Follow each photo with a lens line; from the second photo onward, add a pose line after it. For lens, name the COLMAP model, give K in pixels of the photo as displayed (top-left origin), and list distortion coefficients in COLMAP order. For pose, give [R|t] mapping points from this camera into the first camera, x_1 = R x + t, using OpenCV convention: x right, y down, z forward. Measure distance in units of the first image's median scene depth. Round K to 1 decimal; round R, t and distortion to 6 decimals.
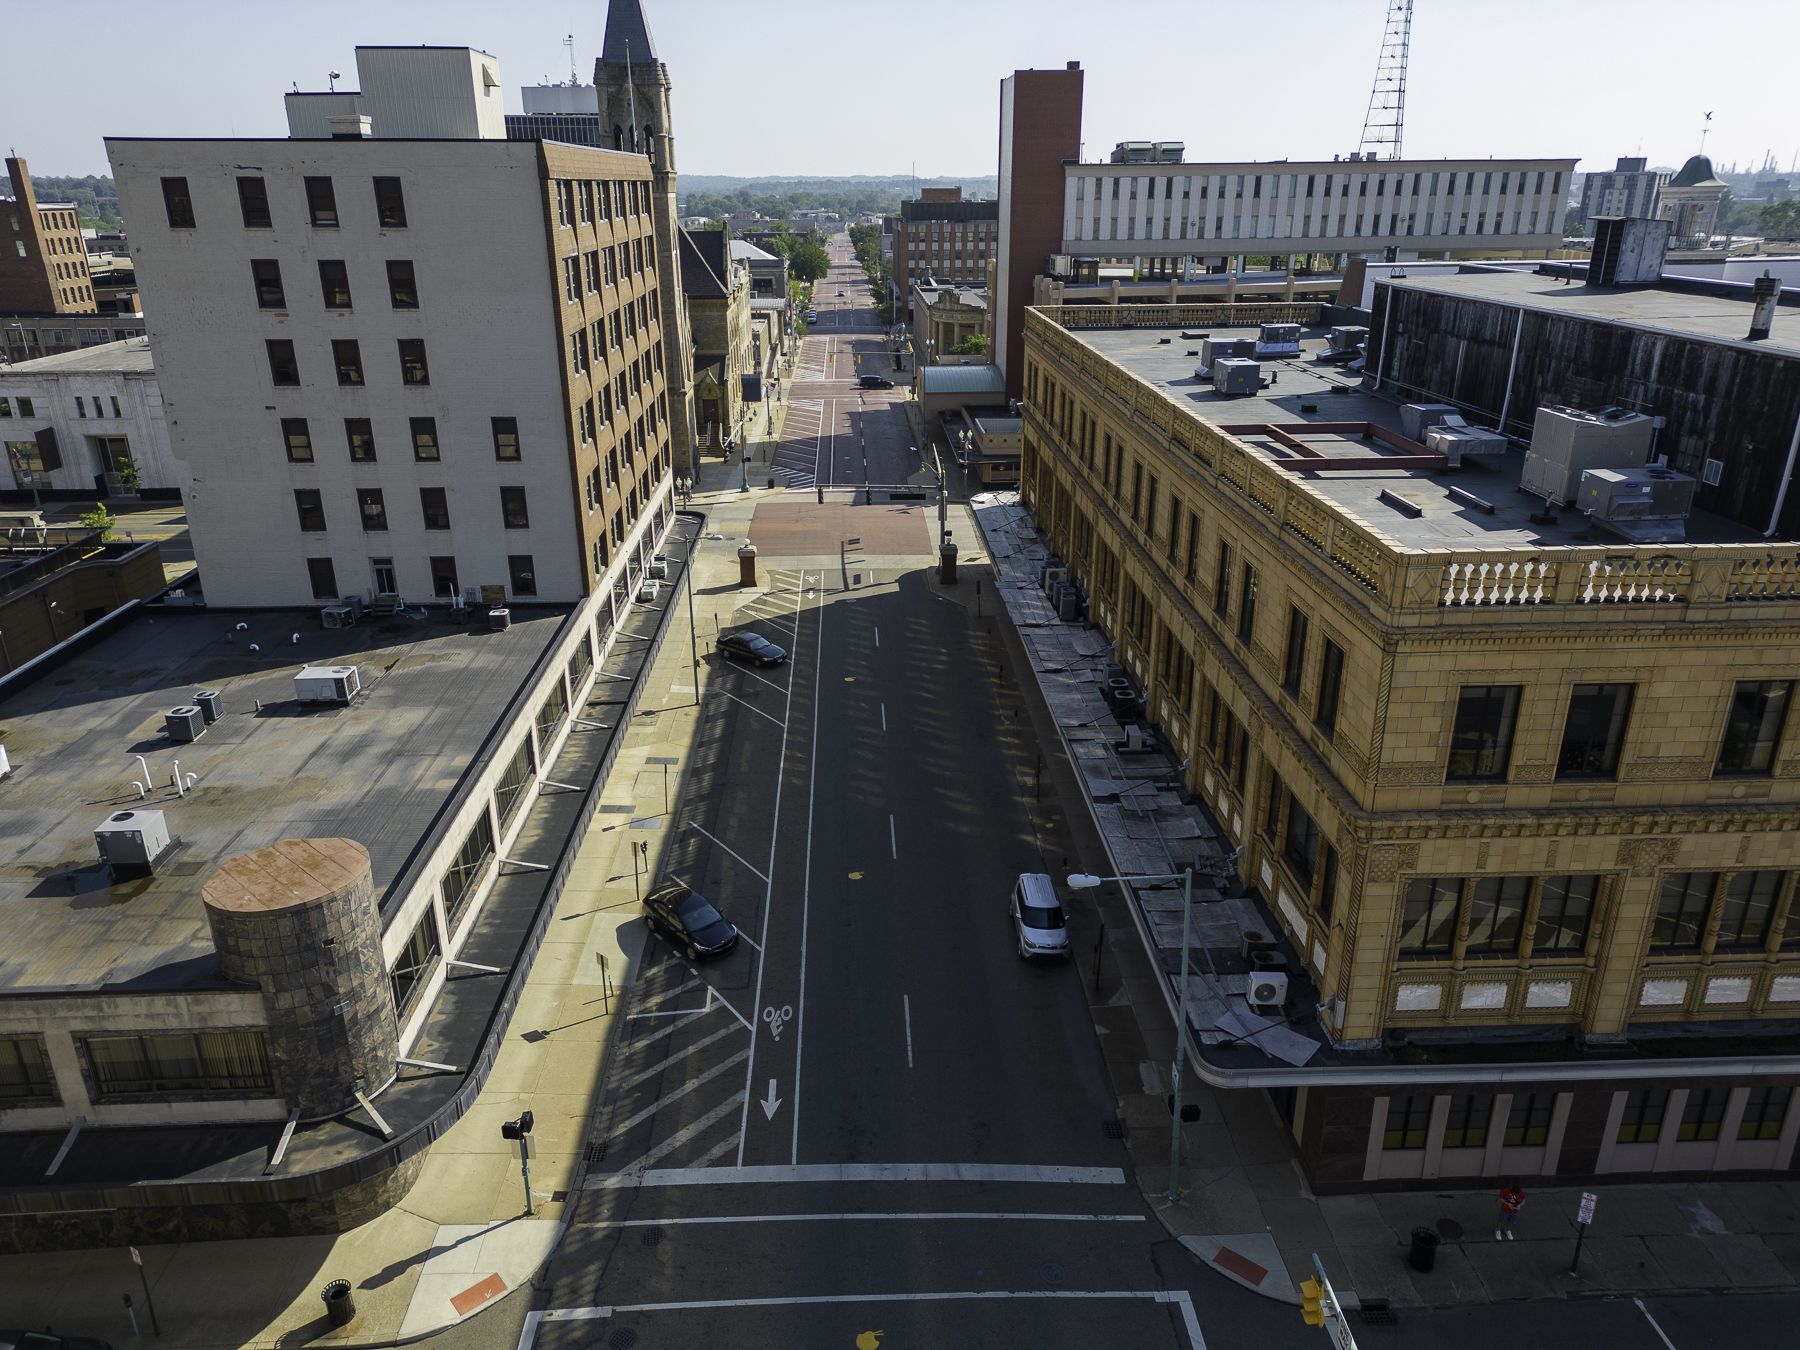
lens RADIAL K [[1255.4, 0, 900.0], [0, 1255.4, 675.0], [0, 0, 1]] dist [0.083978, -0.101065]
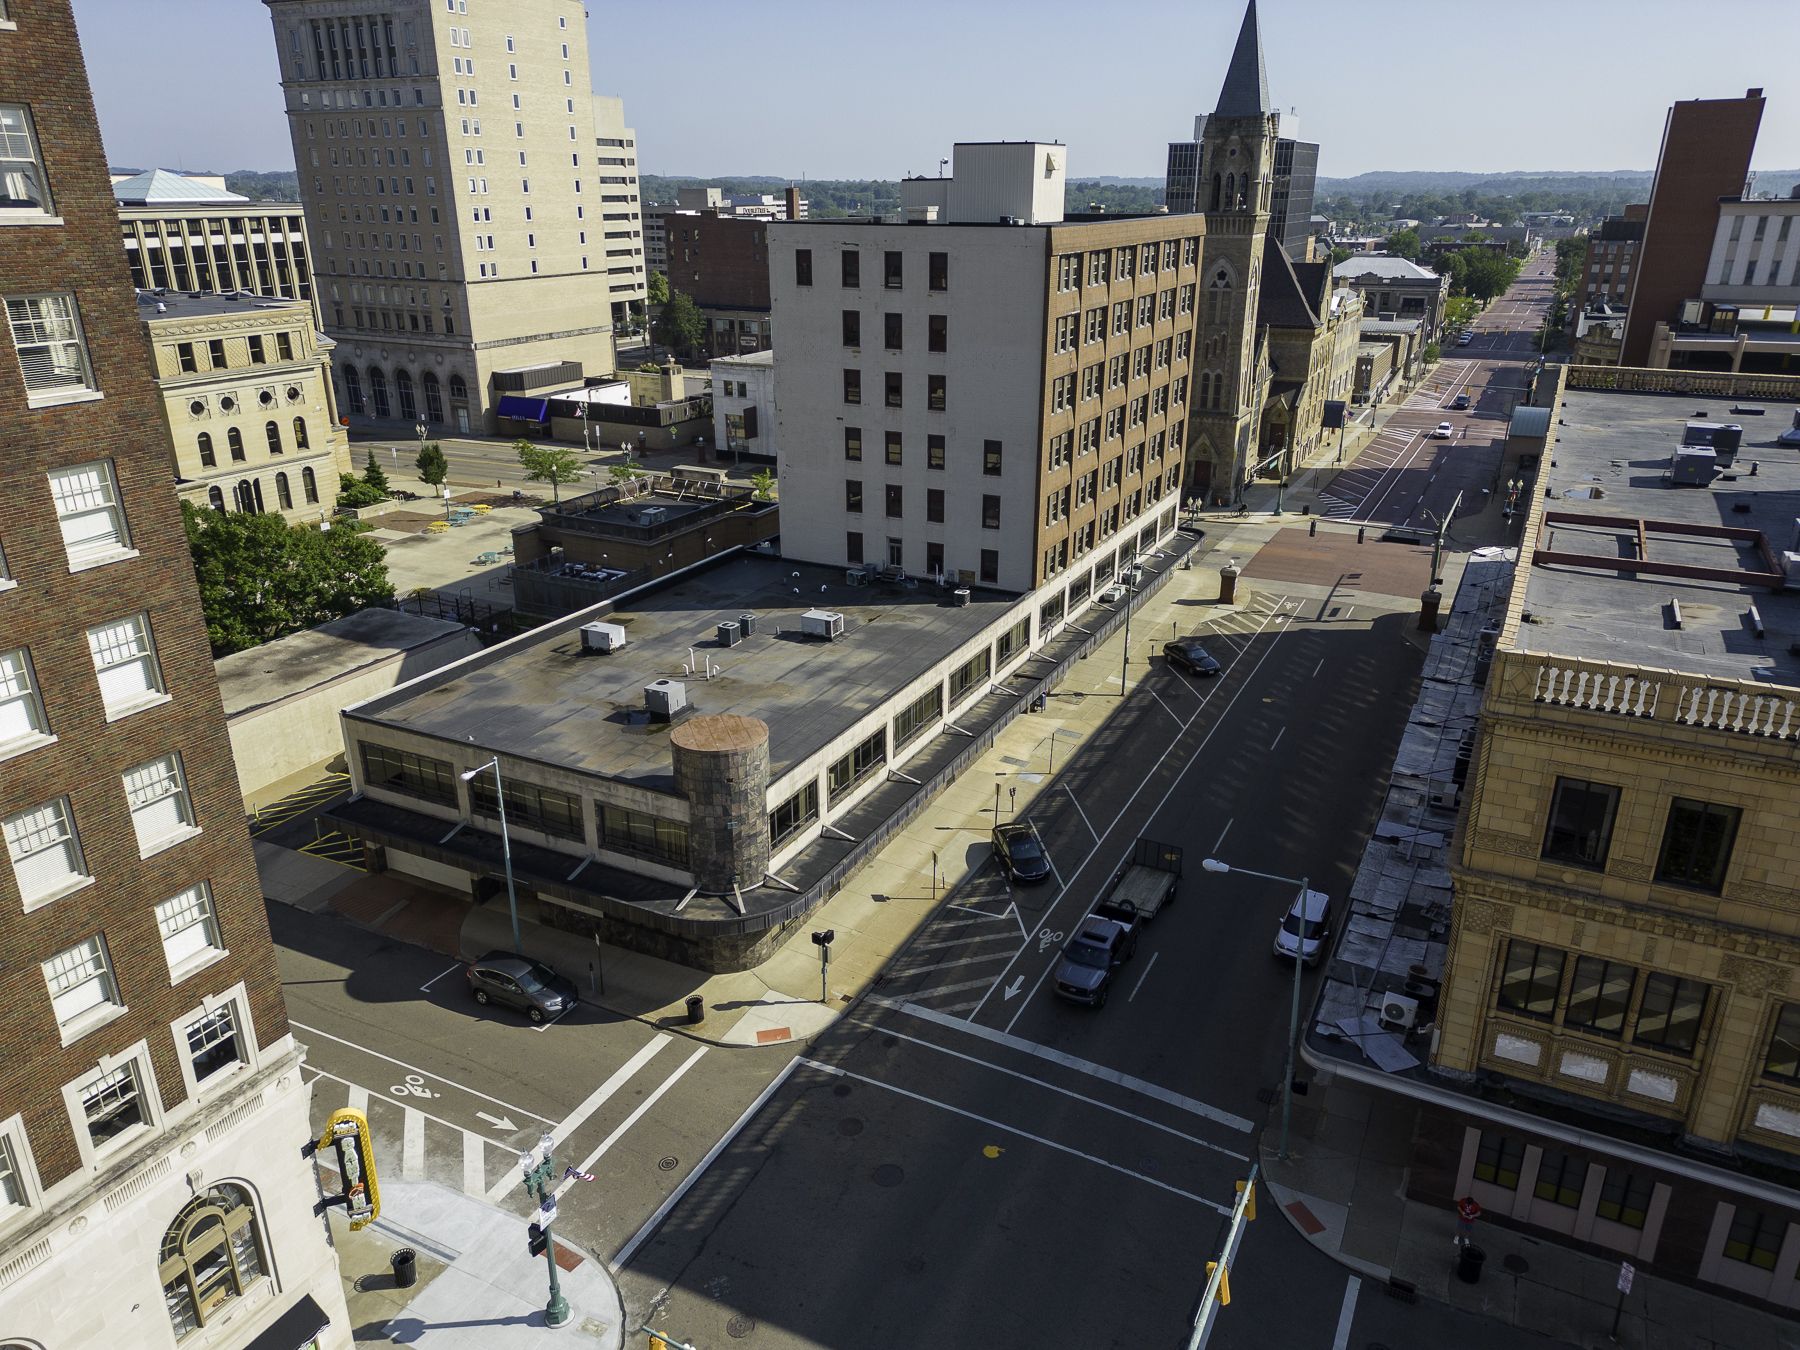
lens RADIAL K [[1255.4, 0, 900.0], [0, 1255.4, 675.0], [0, 0, 1]] dist [0.083978, -0.101065]
pose [[0.868519, 0.180351, -0.461679, 0.338761], [-0.179661, 0.982658, 0.045885, -0.020158], [0.461948, 0.043093, 0.885859, -0.219372]]
